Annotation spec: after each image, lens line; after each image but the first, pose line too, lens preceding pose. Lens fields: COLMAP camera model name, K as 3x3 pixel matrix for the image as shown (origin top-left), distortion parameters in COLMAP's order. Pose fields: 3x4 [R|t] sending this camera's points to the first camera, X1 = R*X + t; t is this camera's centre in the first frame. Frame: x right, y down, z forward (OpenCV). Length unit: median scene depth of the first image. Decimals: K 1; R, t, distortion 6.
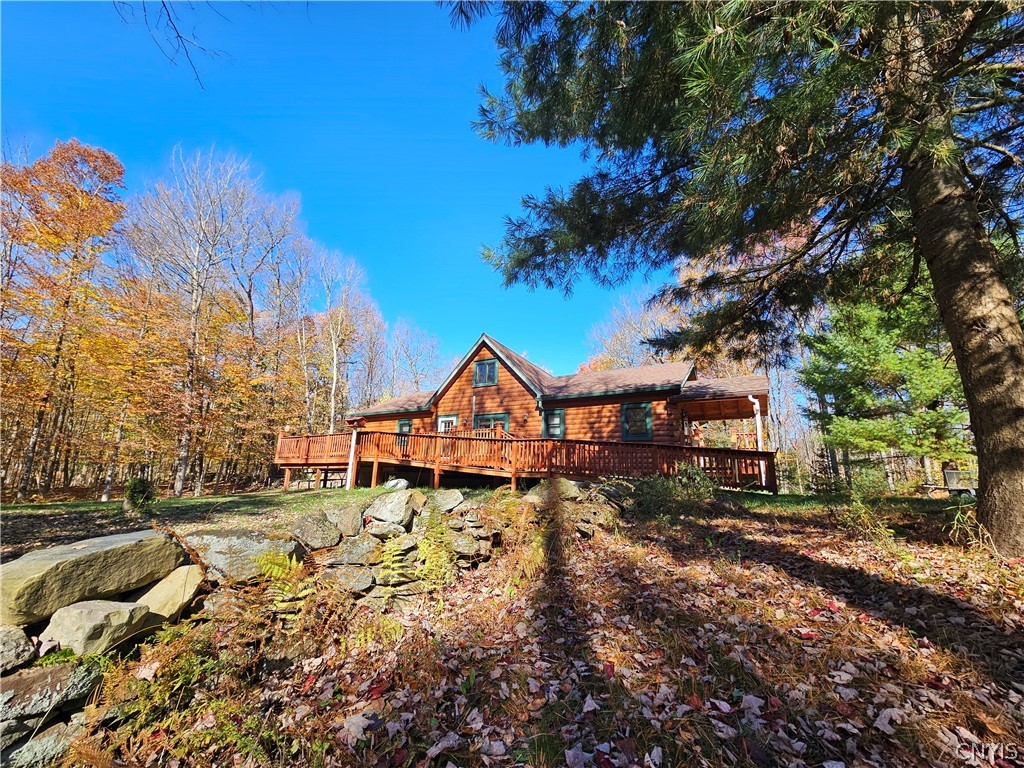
lens RADIAL K [[421.5, 0, 506.4], [0, 421.5, 388.4], [0, 0, 1]] dist [-0.000571, -0.000394]
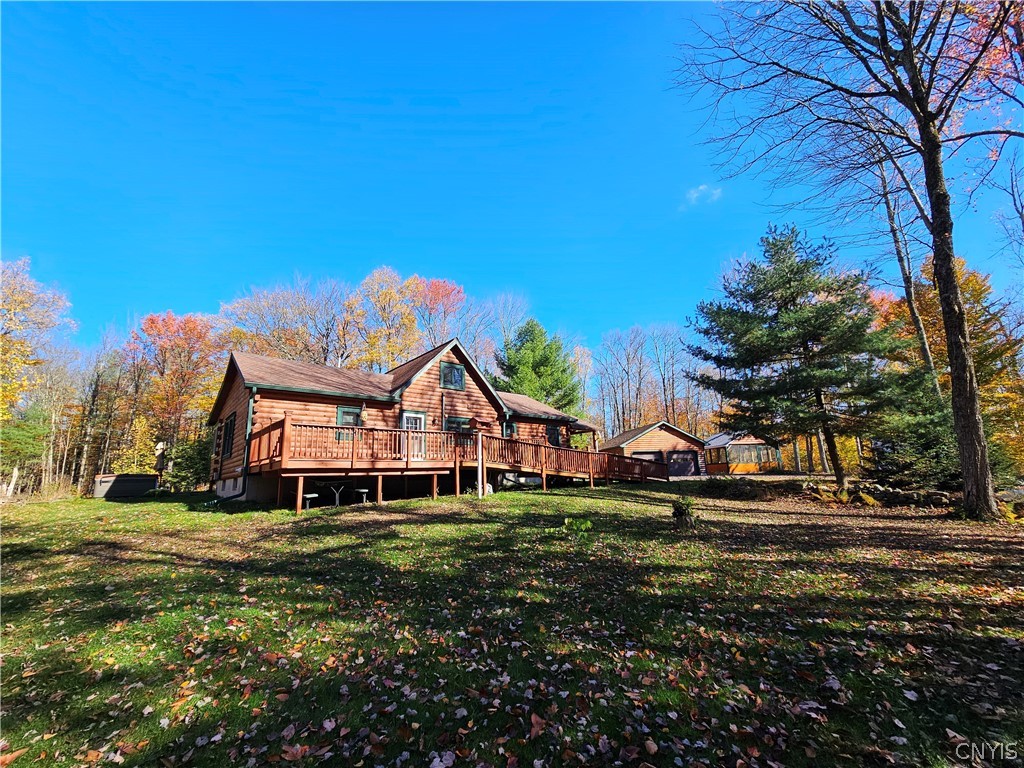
lens RADIAL K [[421.5, 0, 506.4], [0, 421.5, 388.4], [0, 0, 1]] dist [-0.000571, -0.000394]
pose [[0.209100, 0.151874, 0.966029, -1.023639], [-0.183792, 0.976365, -0.113717, 0.087570], [-0.960467, -0.153771, 0.232071, 0.654443]]
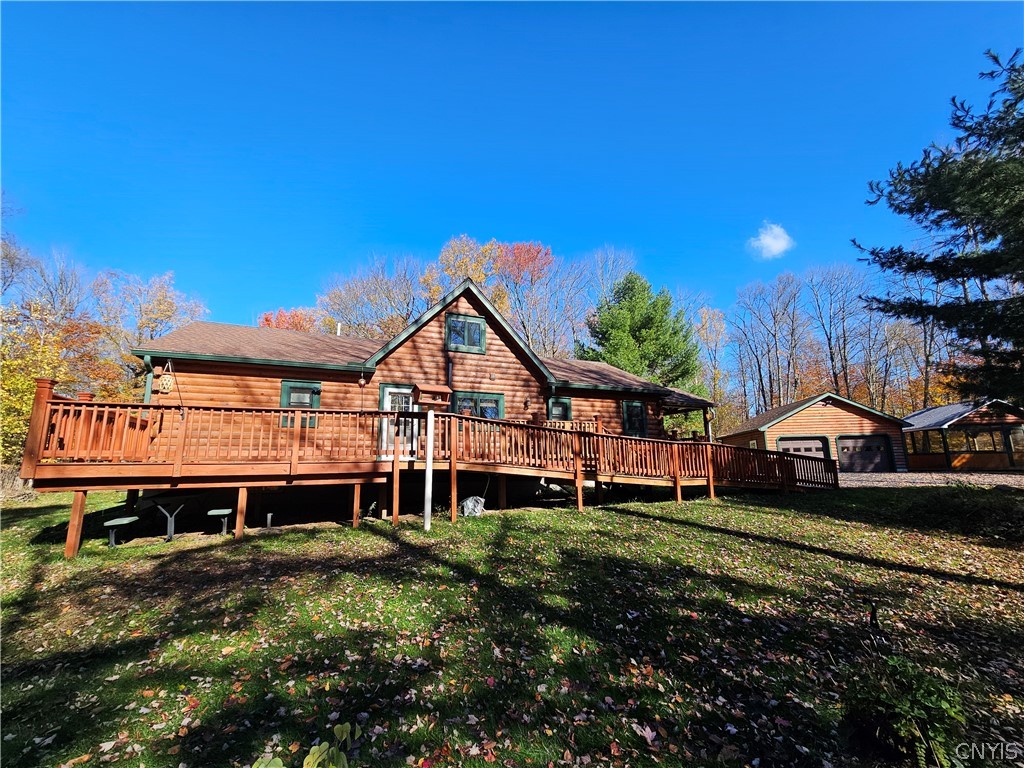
lens RADIAL K [[421.5, 0, 506.4], [0, 421.5, 388.4], [0, 0, 1]] dist [-0.000571, -0.000394]
pose [[0.493952, 0.102518, 0.863424, -0.650576], [-0.158291, 0.987033, -0.026638, 0.066243], [-0.854959, -0.123515, 0.503774, 0.592673]]
